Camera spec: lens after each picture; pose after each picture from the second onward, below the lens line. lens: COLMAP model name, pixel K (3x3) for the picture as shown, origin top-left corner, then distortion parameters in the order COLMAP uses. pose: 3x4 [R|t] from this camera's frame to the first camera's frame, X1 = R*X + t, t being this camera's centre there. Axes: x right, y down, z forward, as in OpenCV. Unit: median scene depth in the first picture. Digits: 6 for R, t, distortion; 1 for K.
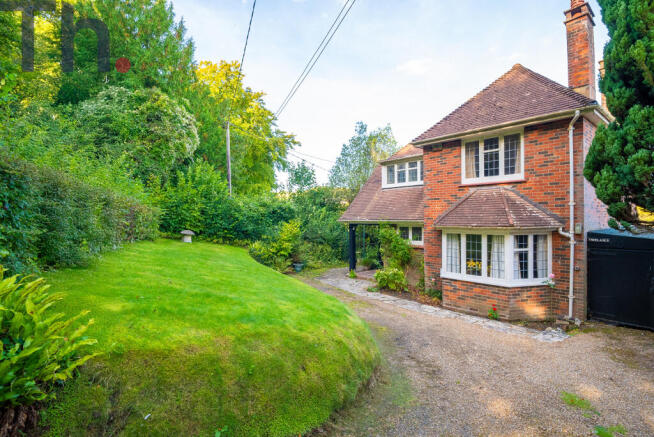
lens RADIAL K [[323.0, 0, 327.0], [0, 323.0, 218.5], [0, 0, 1]] dist [-0.011878, -0.001049]
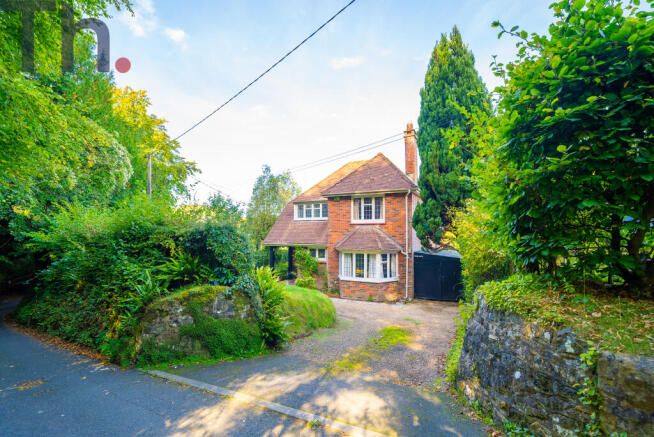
lens RADIAL K [[302.8, 0, 327.0], [0, 302.8, 218.5], [0, 0, 1]] dist [-0.003564, -0.000895]
pose [[0.922506, 0.039875, 0.383917, -0.315676], [-0.014004, 0.997452, -0.069949, -0.020743], [-0.385728, 0.059152, 0.920714, -0.409003]]
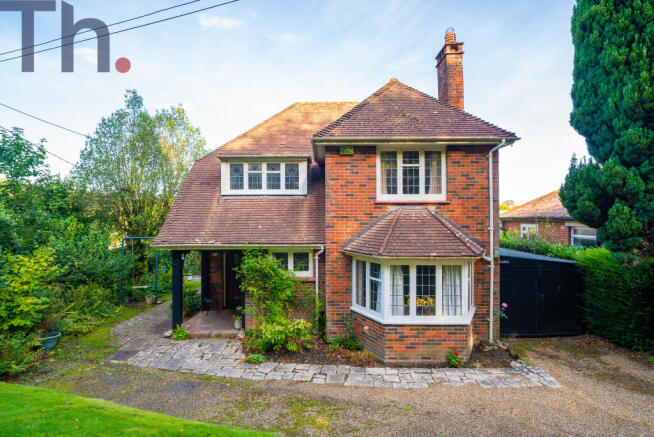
lens RADIAL K [[315.0, 0, 328.1], [0, 315.0, 215.3], [0, 0, 1]] dist [-0.004152, -0.000685]
pose [[0.663731, 0.016932, 0.747780, -0.285959], [-0.000824, 0.999760, -0.021906, -0.055837], [-0.747971, 0.013924, 0.663585, 0.609287]]
